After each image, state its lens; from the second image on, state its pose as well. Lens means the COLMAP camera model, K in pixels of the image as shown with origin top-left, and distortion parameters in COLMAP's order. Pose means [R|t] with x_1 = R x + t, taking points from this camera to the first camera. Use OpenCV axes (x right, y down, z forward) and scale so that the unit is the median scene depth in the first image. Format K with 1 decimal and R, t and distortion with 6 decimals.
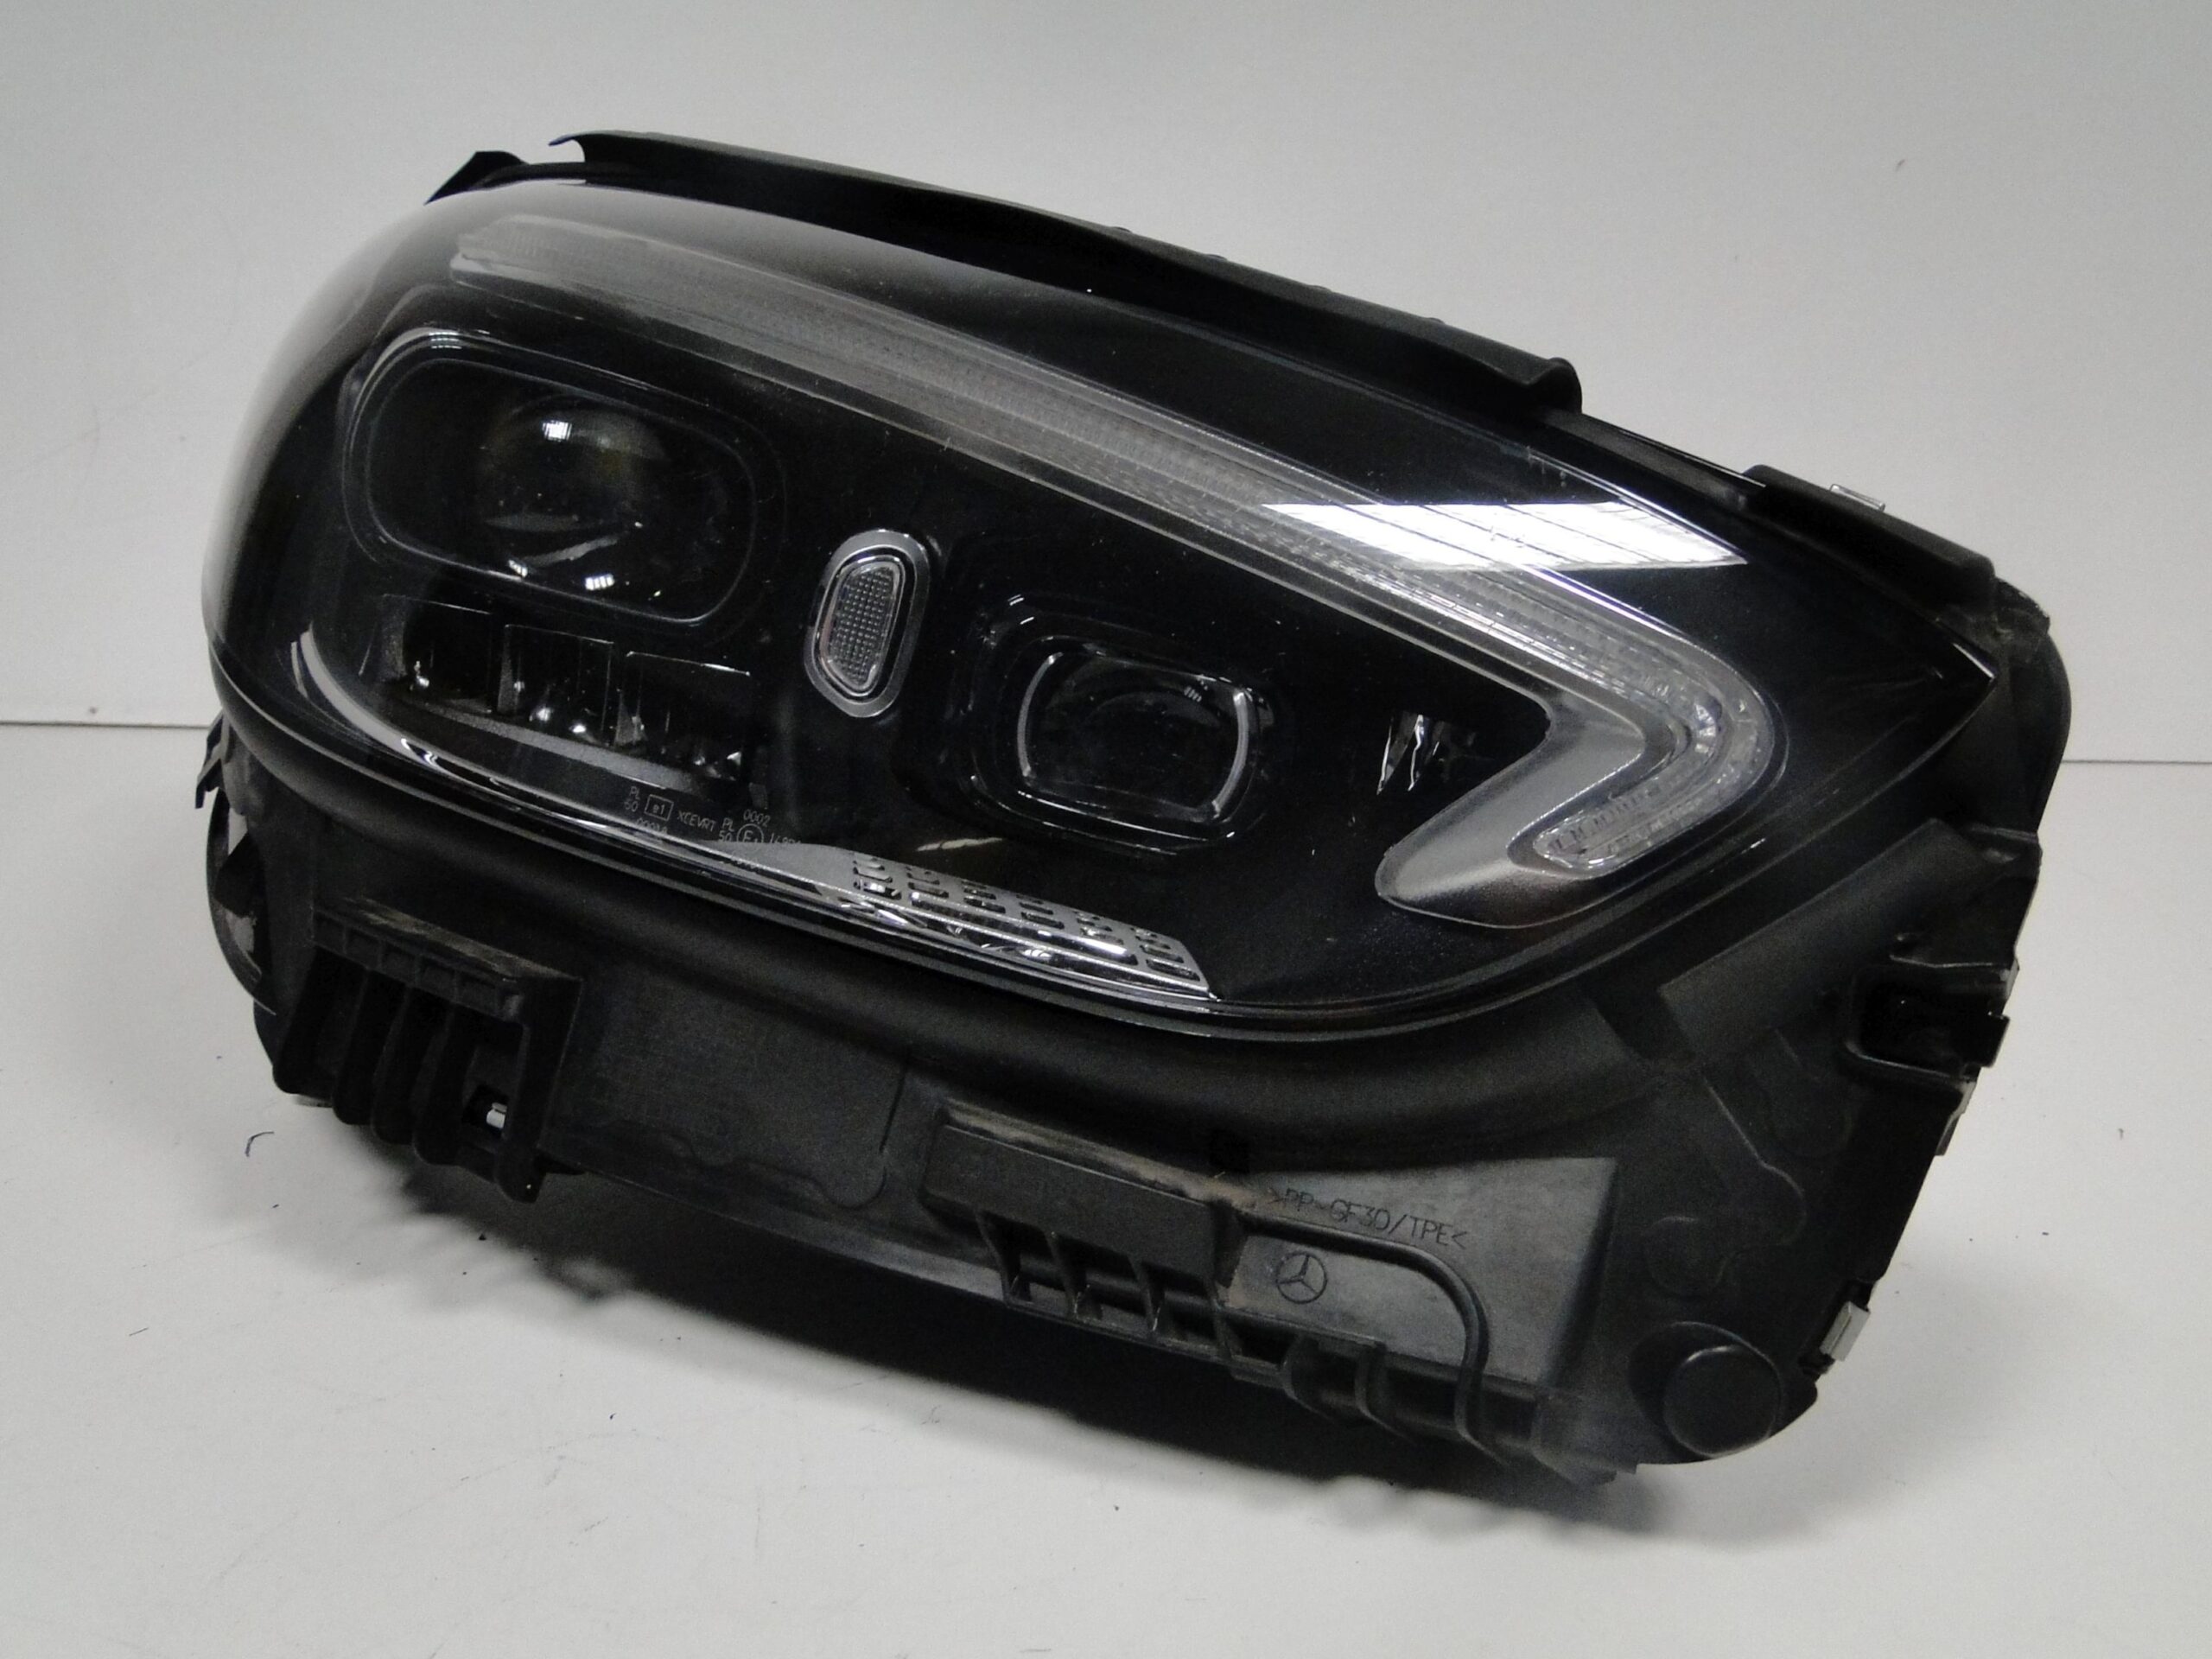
lens RADIAL K [[1680.4, 0, 1038.4], [0, 1680.4, 753.8], [0, 0, 1]] dist [0.004615, 0.003502]
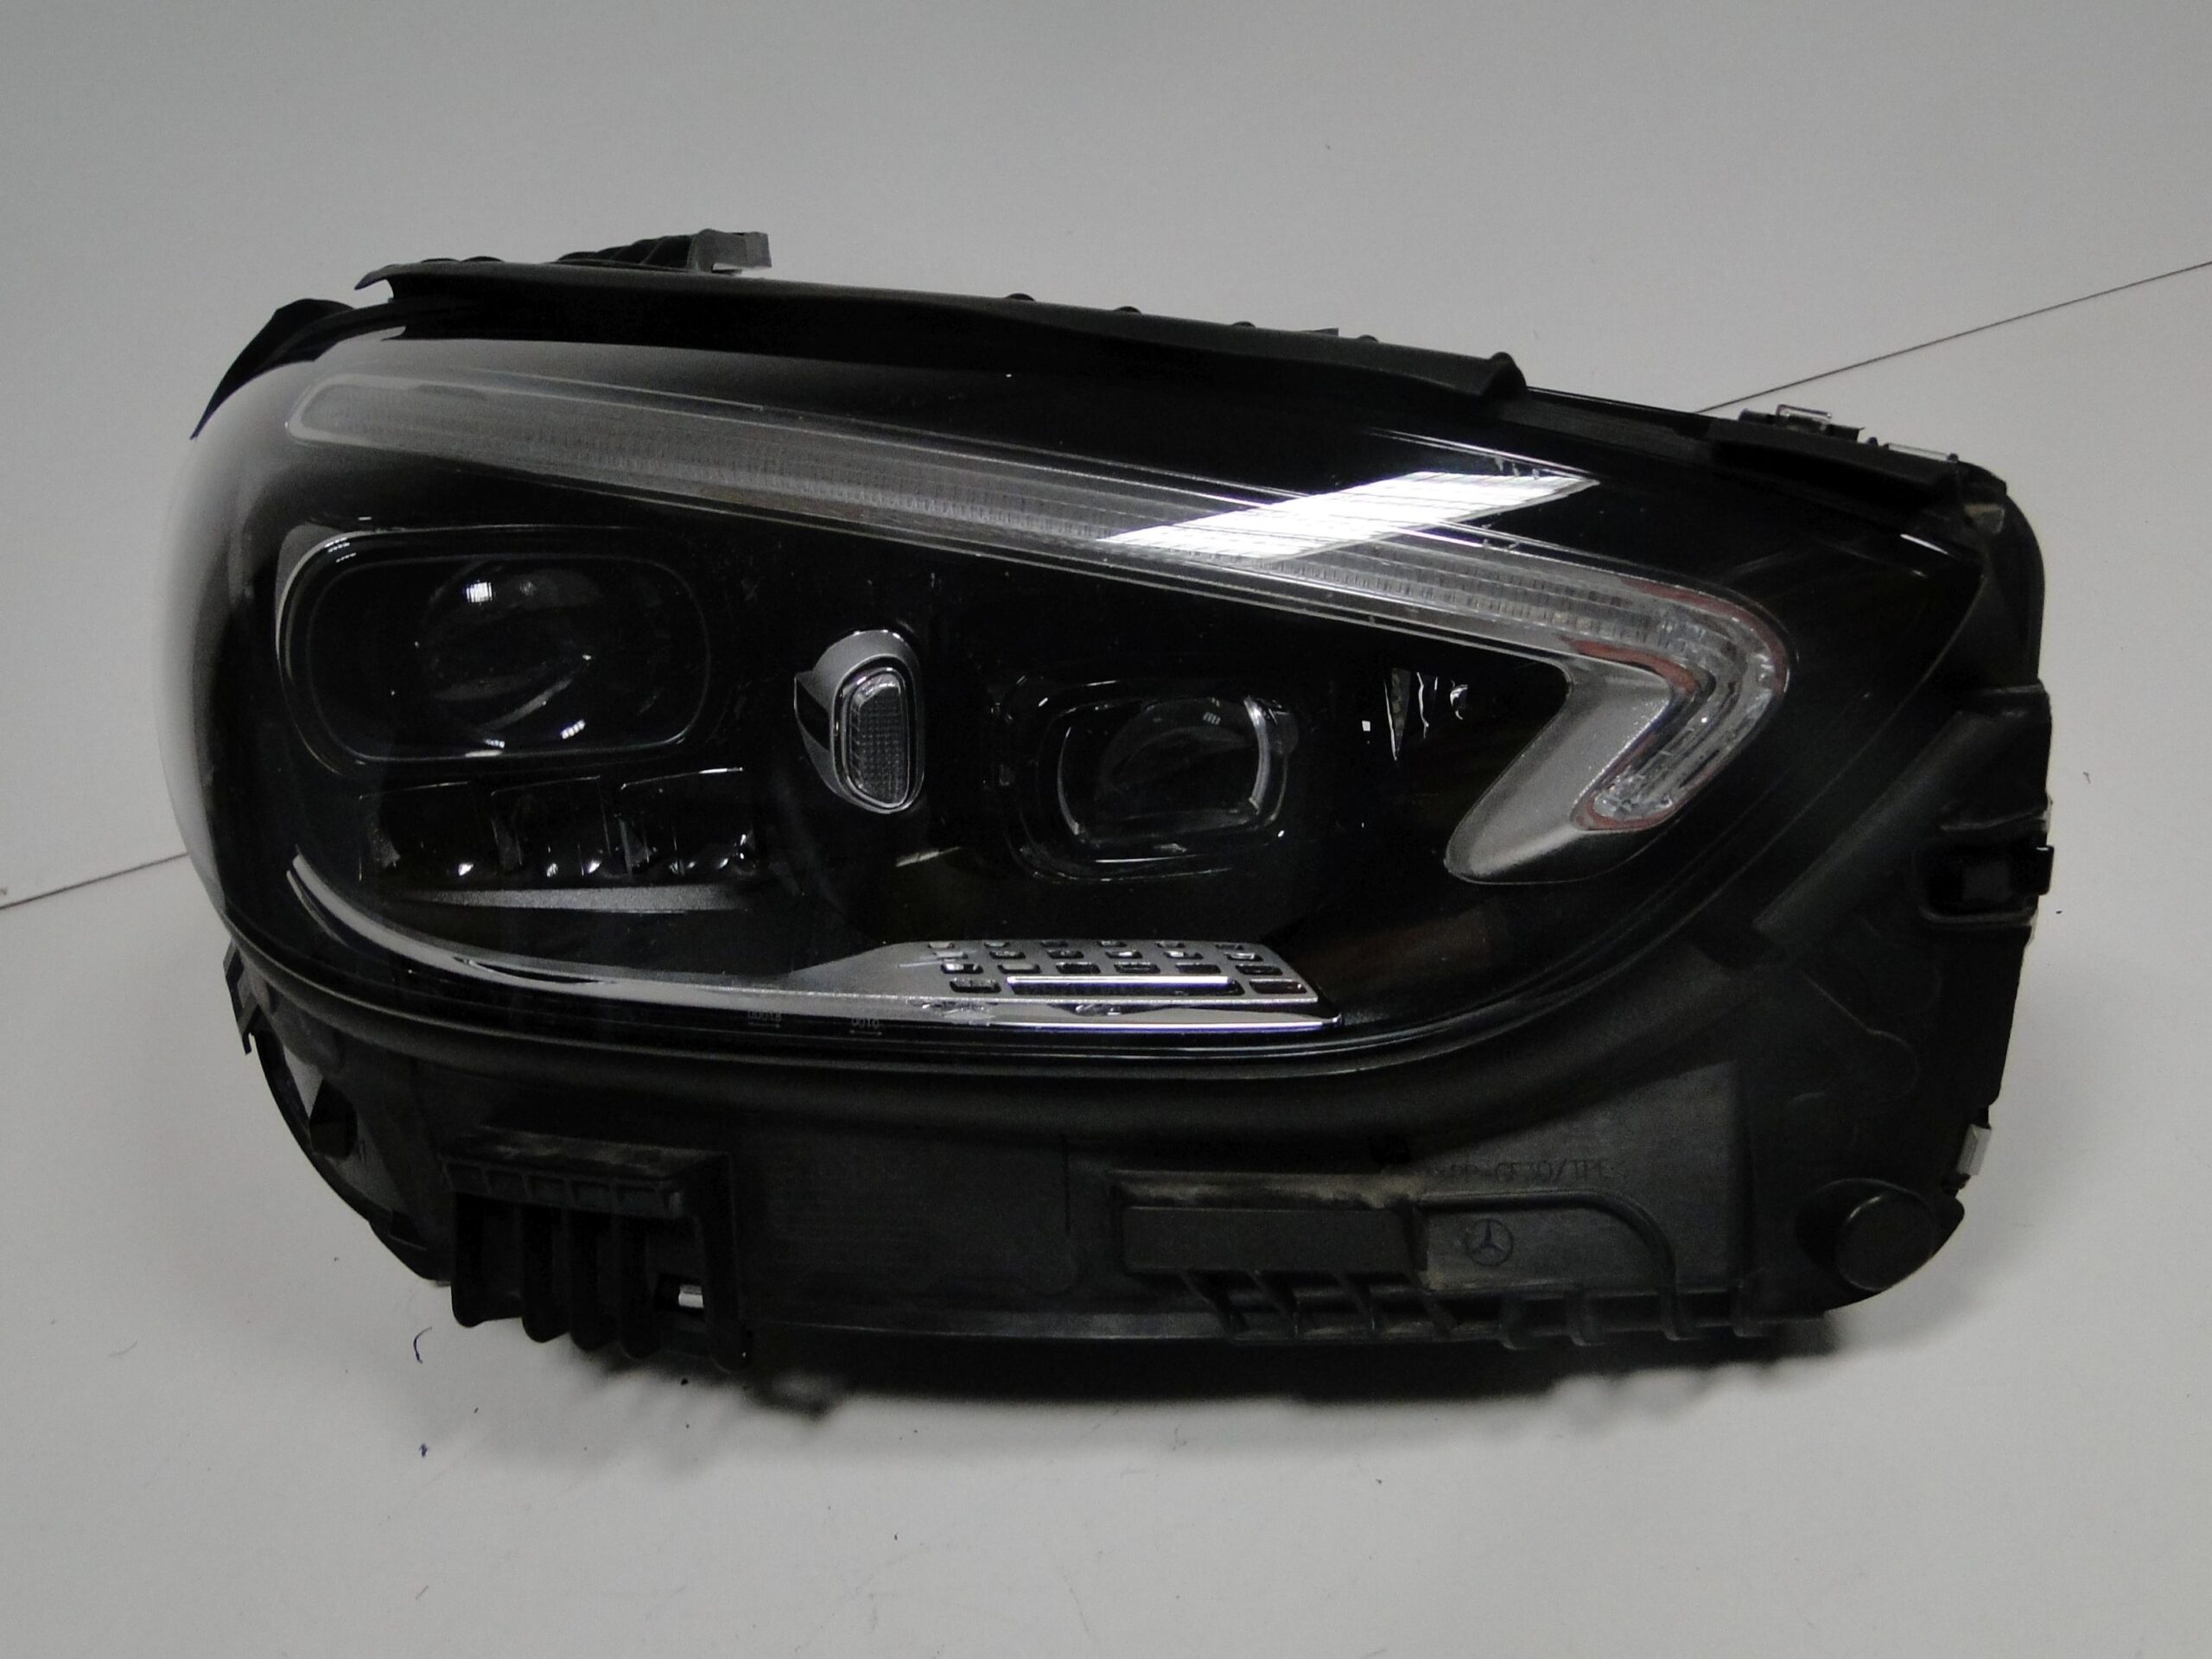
lens RADIAL K [[1680.4, 0, 1038.4], [0, 1680.4, 753.8], [0, 0, 1]] dist [0.004615, 0.003502]
pose [[0.953802, -0.296141, 0.050611, -0.078189], [0.288902, 0.950308, 0.115973, -0.188231], [-0.082440, -0.095994, 0.991962, -0.023029]]
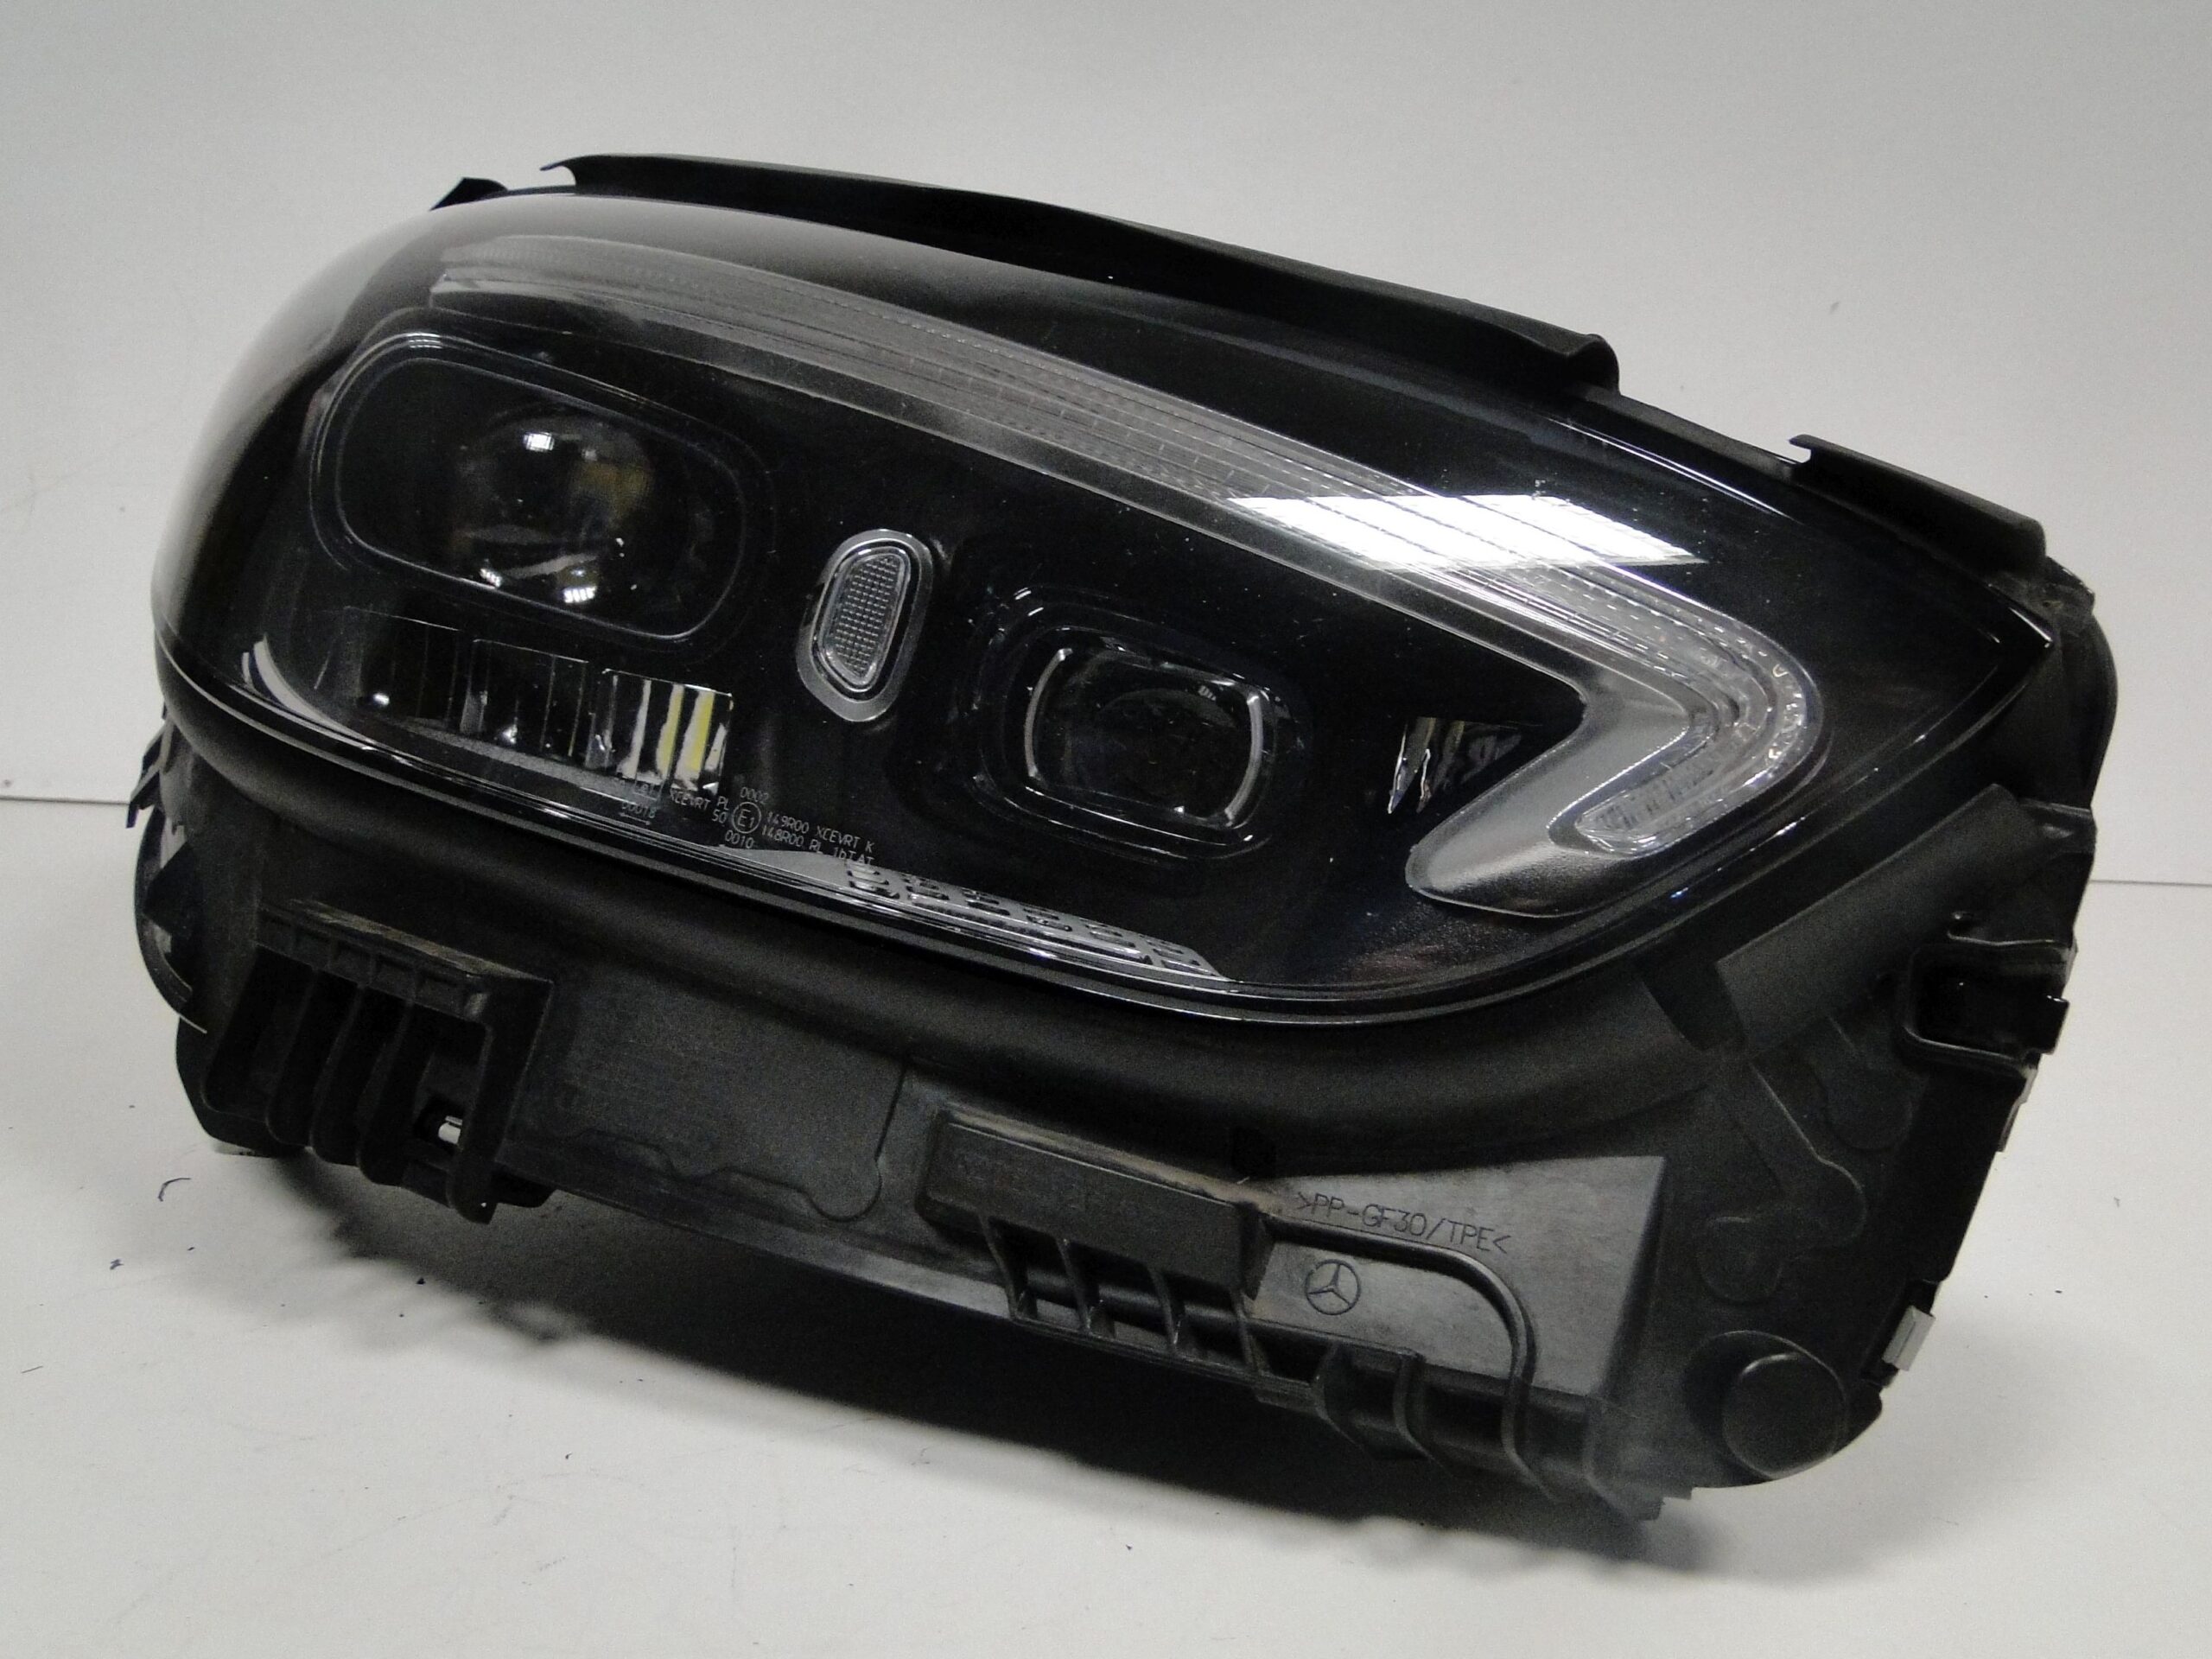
lens RADIAL K [[1674.2, 0, 1079.2], [0, 1674.2, 738.4], [0, 0, 1]] dist [0.004073, 0.001345]
pose [[0.998014, 0.023999, 0.058242, -0.042778], [-0.018877, 0.996033, -0.086954, 0.086739], [-0.060098, 0.085682, 0.994508, 0.055568]]
